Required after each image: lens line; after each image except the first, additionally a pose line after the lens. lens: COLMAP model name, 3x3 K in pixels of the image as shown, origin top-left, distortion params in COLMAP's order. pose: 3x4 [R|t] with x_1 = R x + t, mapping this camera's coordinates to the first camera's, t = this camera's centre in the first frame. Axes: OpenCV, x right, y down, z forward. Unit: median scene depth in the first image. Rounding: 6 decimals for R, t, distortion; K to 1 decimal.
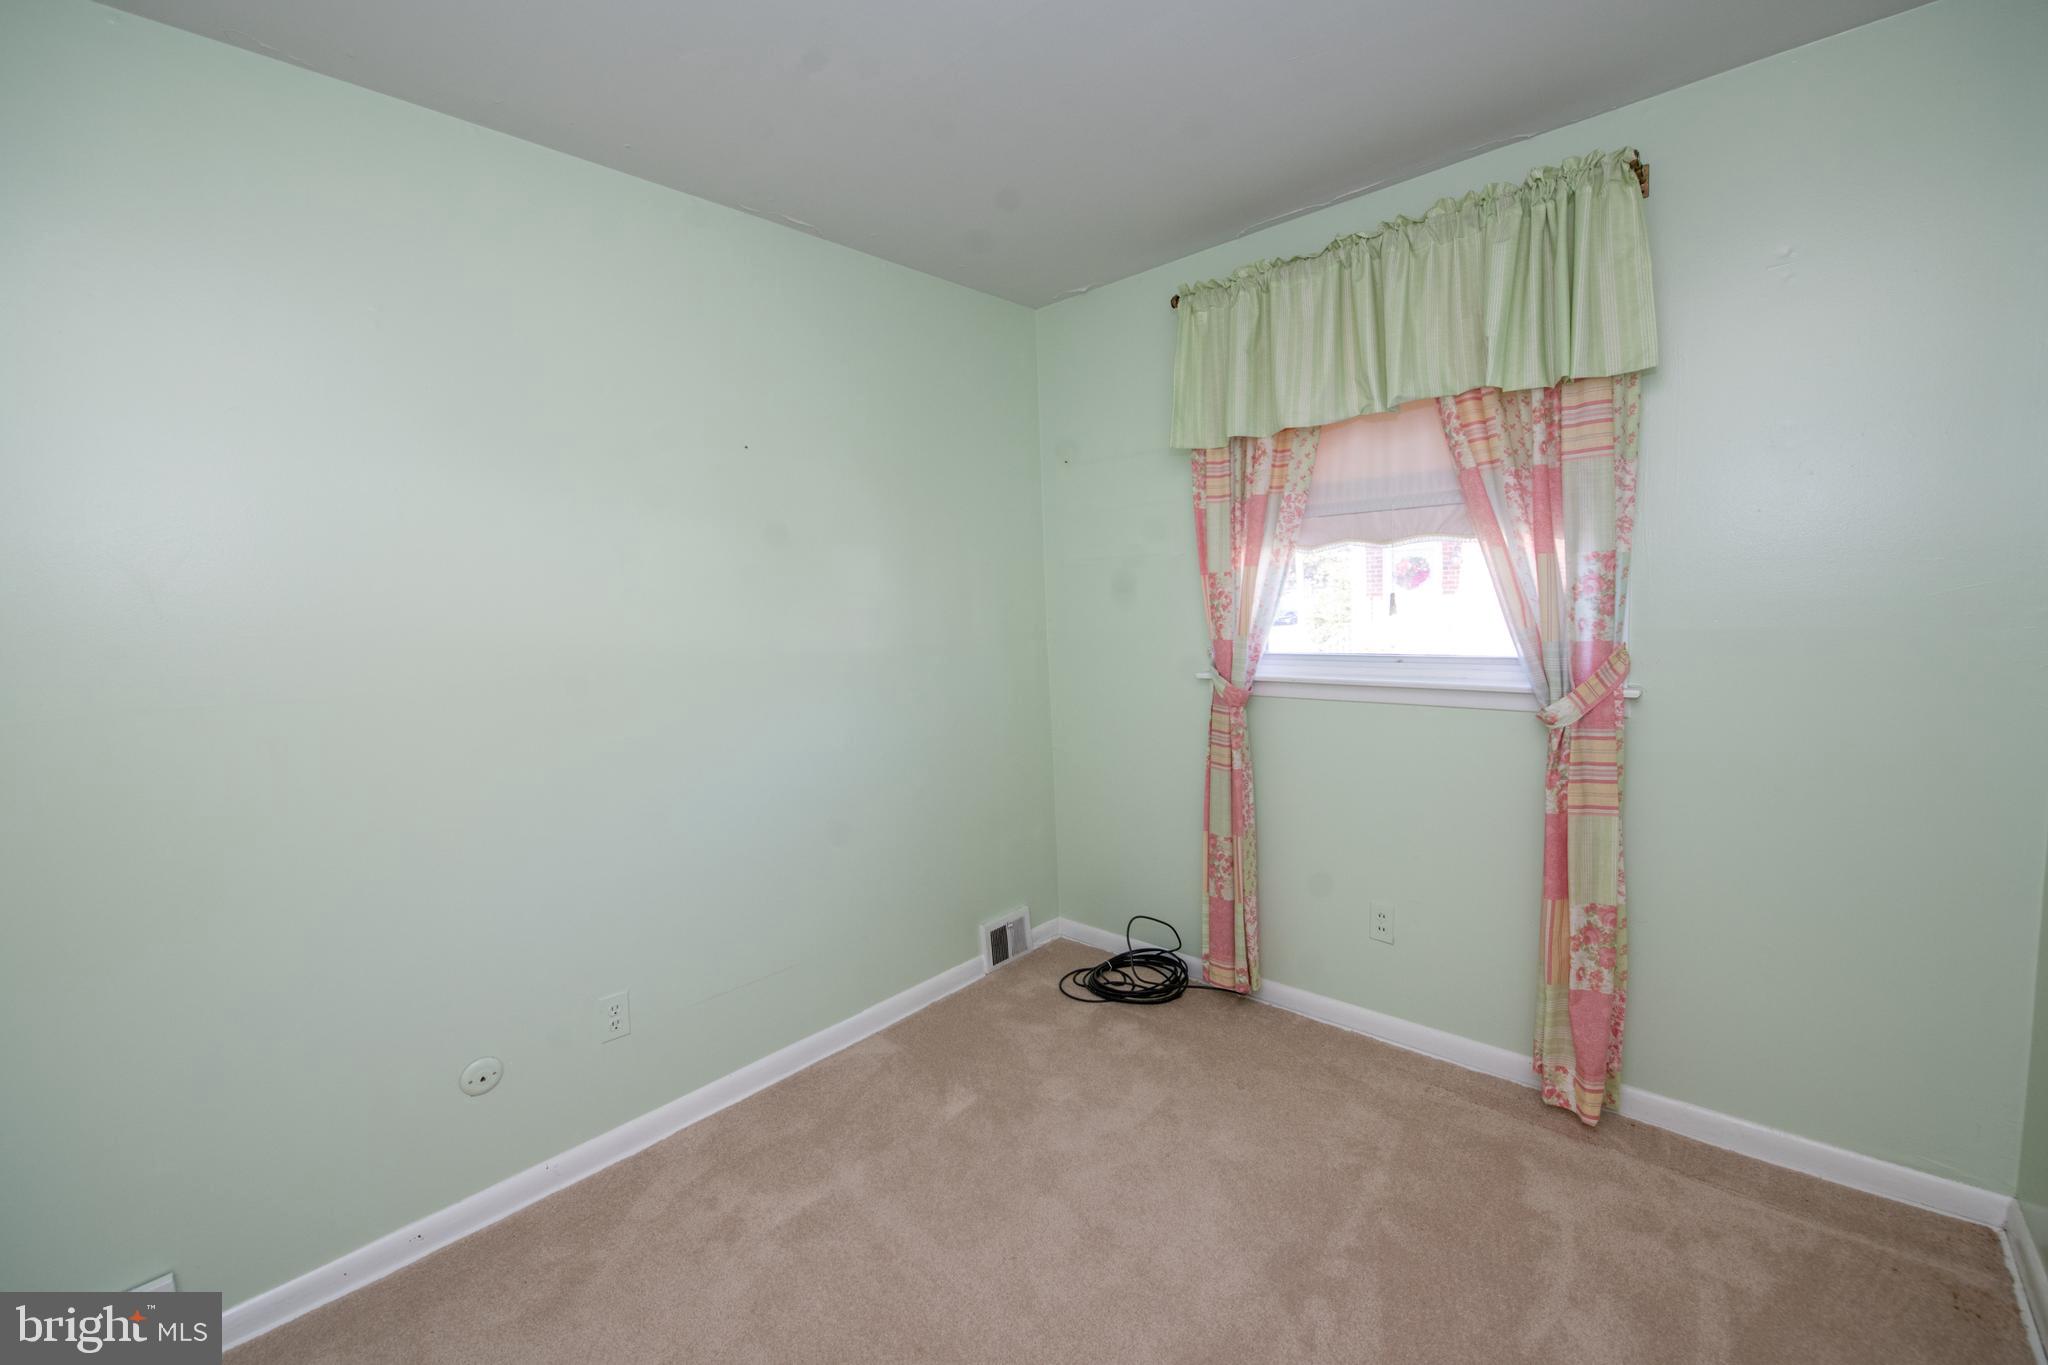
lens RADIAL K [[839.6, 0, 1009.6], [0, 839.6, 666.3], [0, 0, 1]] dist [-0.020081, -0.000094]
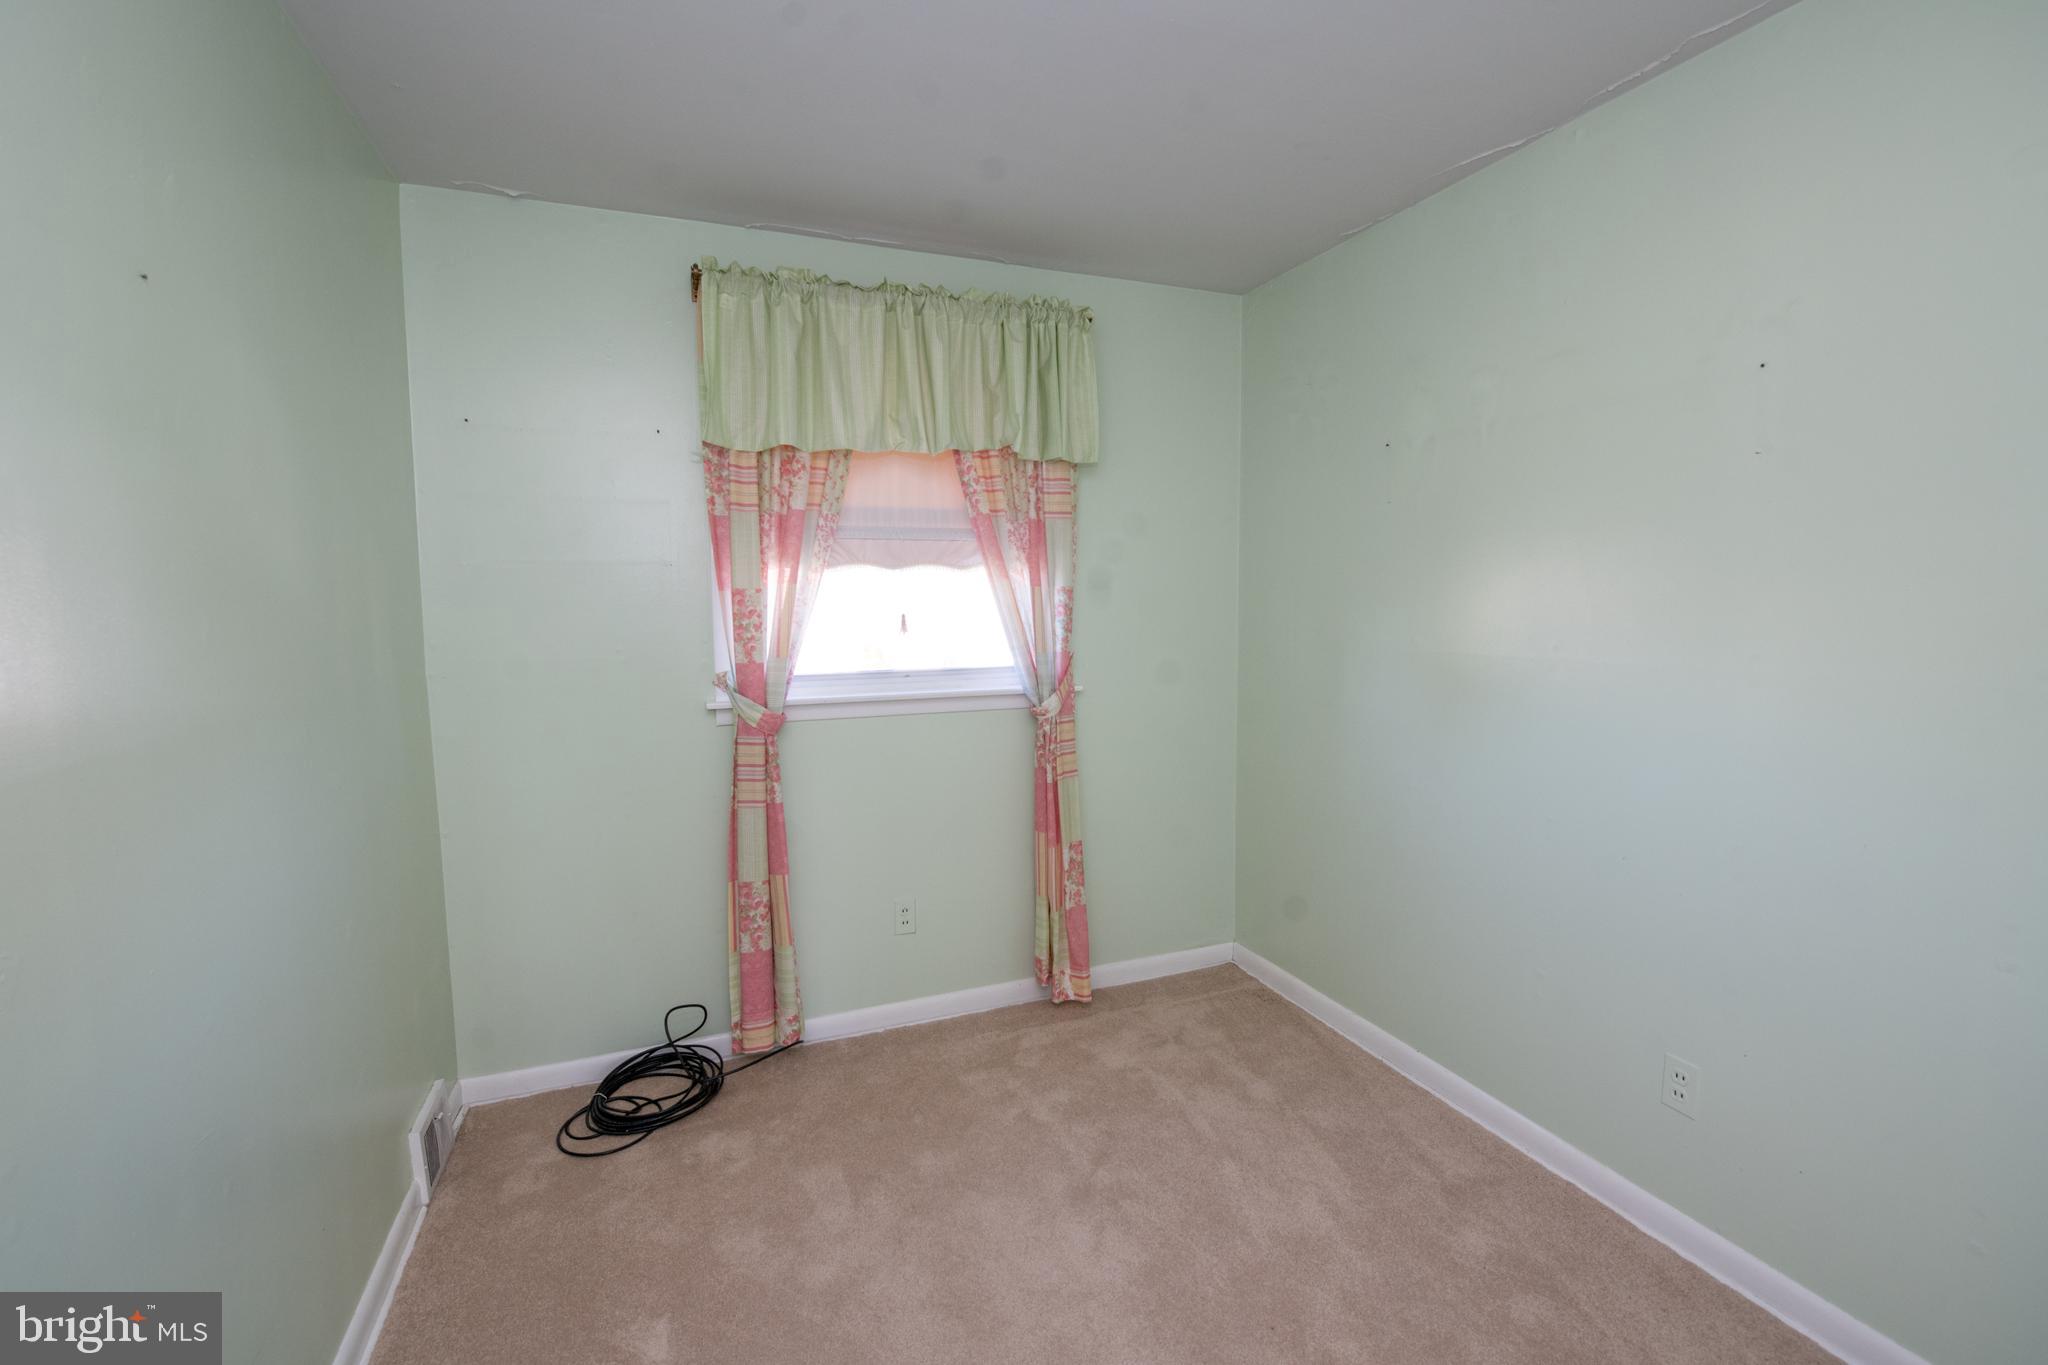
lens RADIAL K [[861.3, 0, 1015.3], [0, 861.3, 672.0], [0, 0, 1]] dist [-0.019998, -0.000515]
pose [[0.422595, -0.034459, 0.905663, -0.524768], [0.069623, 0.997558, 0.005469, -0.008201], [-0.903640, 0.060744, 0.423963, 0.394755]]
